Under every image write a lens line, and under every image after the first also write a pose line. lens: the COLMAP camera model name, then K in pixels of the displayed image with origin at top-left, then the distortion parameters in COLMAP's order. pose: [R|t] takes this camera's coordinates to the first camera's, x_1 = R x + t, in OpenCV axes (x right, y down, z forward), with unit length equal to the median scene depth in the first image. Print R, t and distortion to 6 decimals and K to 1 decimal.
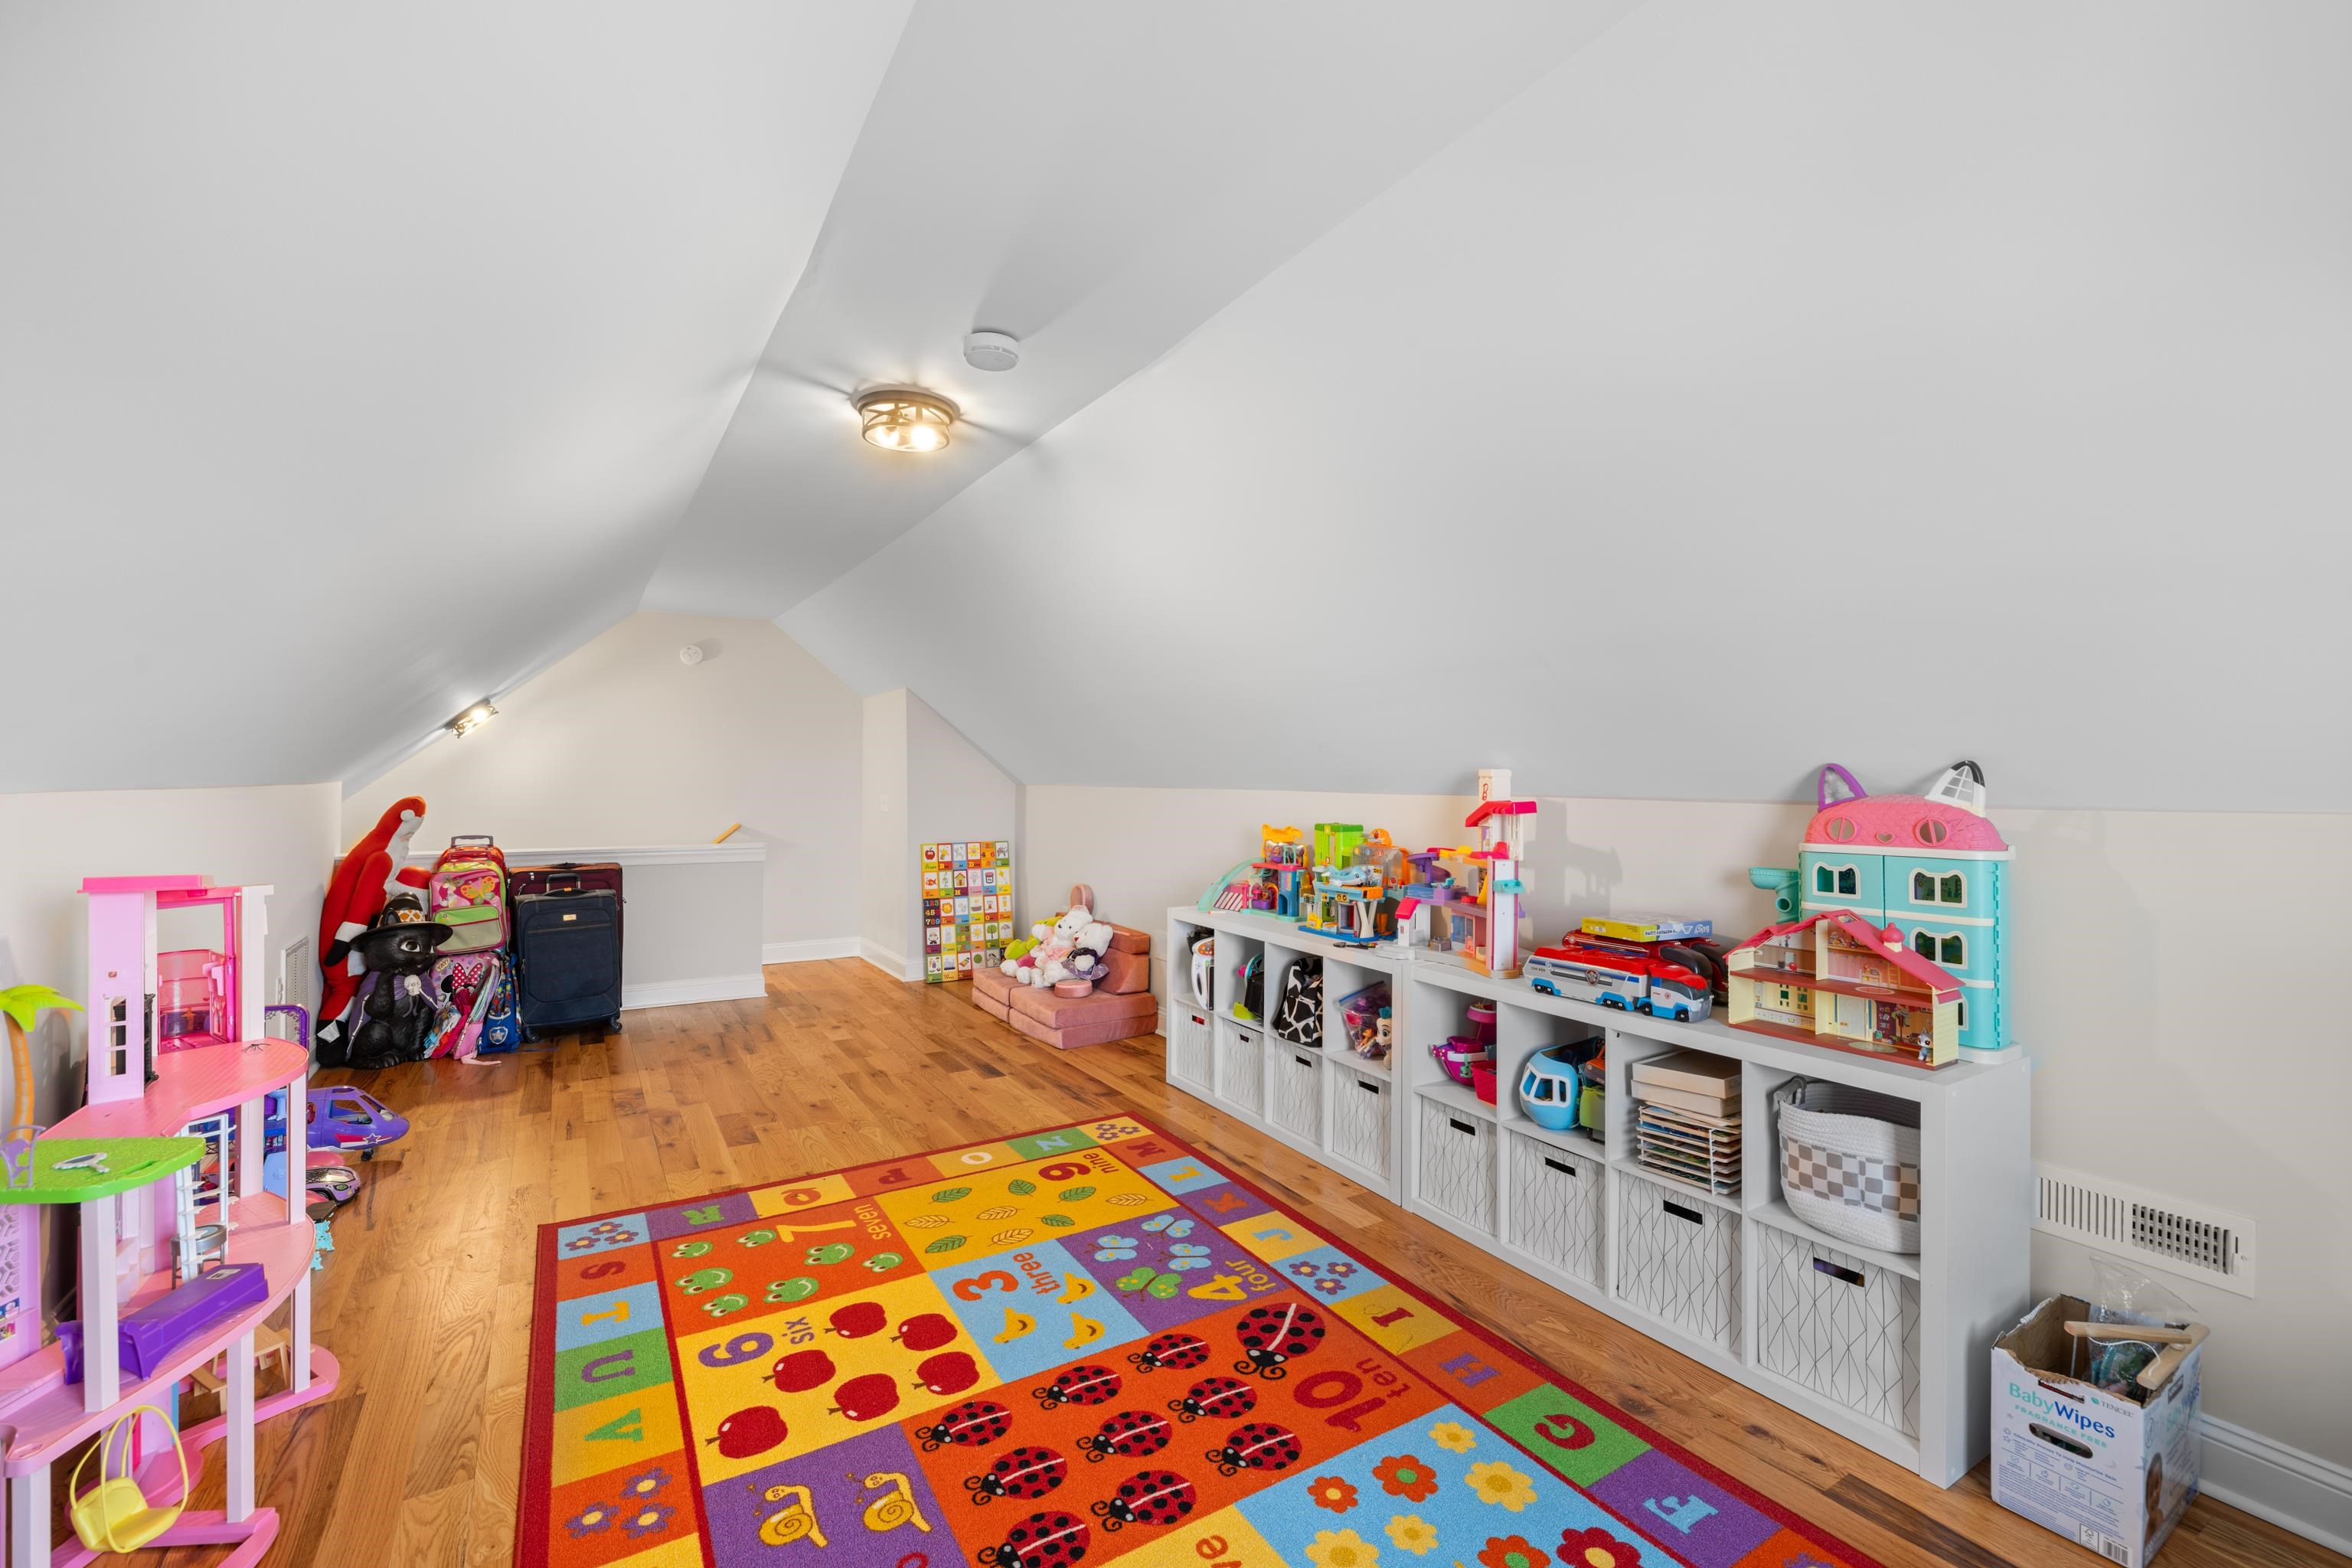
lens RADIAL K [[985.7, 0, 1176.3], [0, 985.7, 777.0], [0, 0, 1]] dist [0.001499, 0.000254]
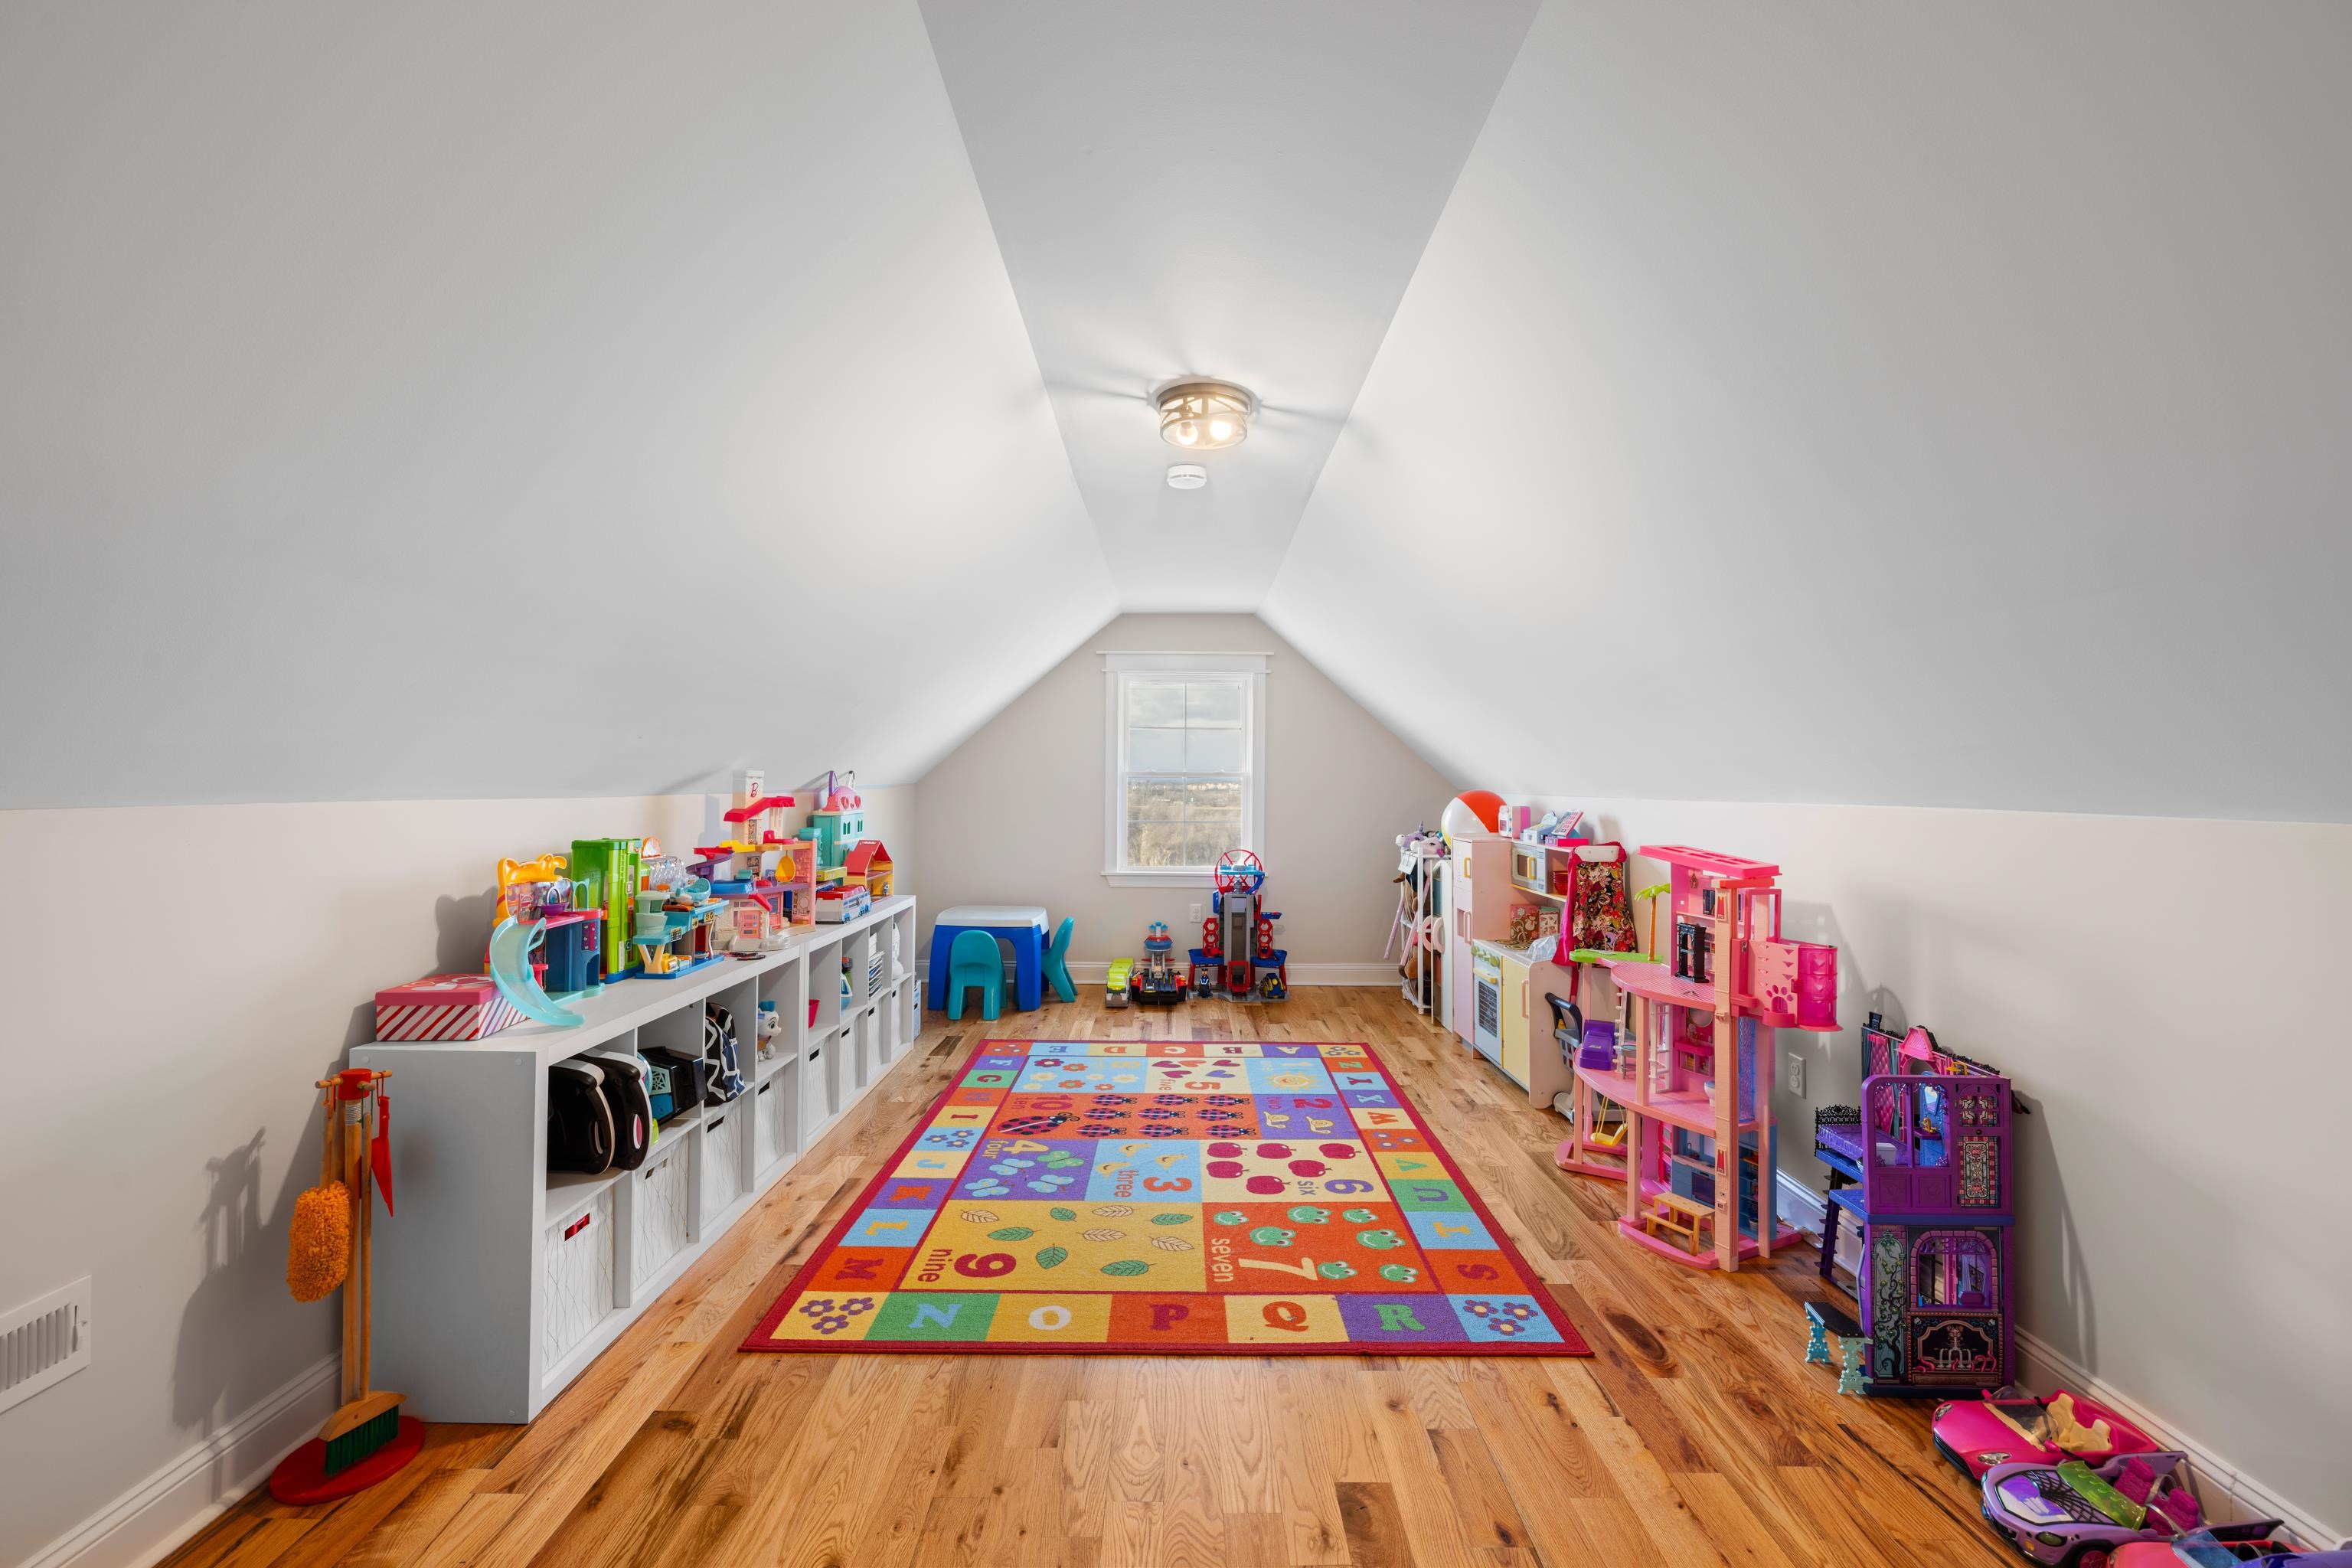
lens RADIAL K [[985.7, 0, 1176.3], [0, 985.7, 777.0], [0, 0, 1]] dist [0.001499, 0.000254]
pose [[-0.849457, -0.009358, 0.527574, -0.869995], [-0.012824, 0.999914, -0.002912, -0.003441], [-0.527501, -0.009240, -0.849504, 2.083646]]
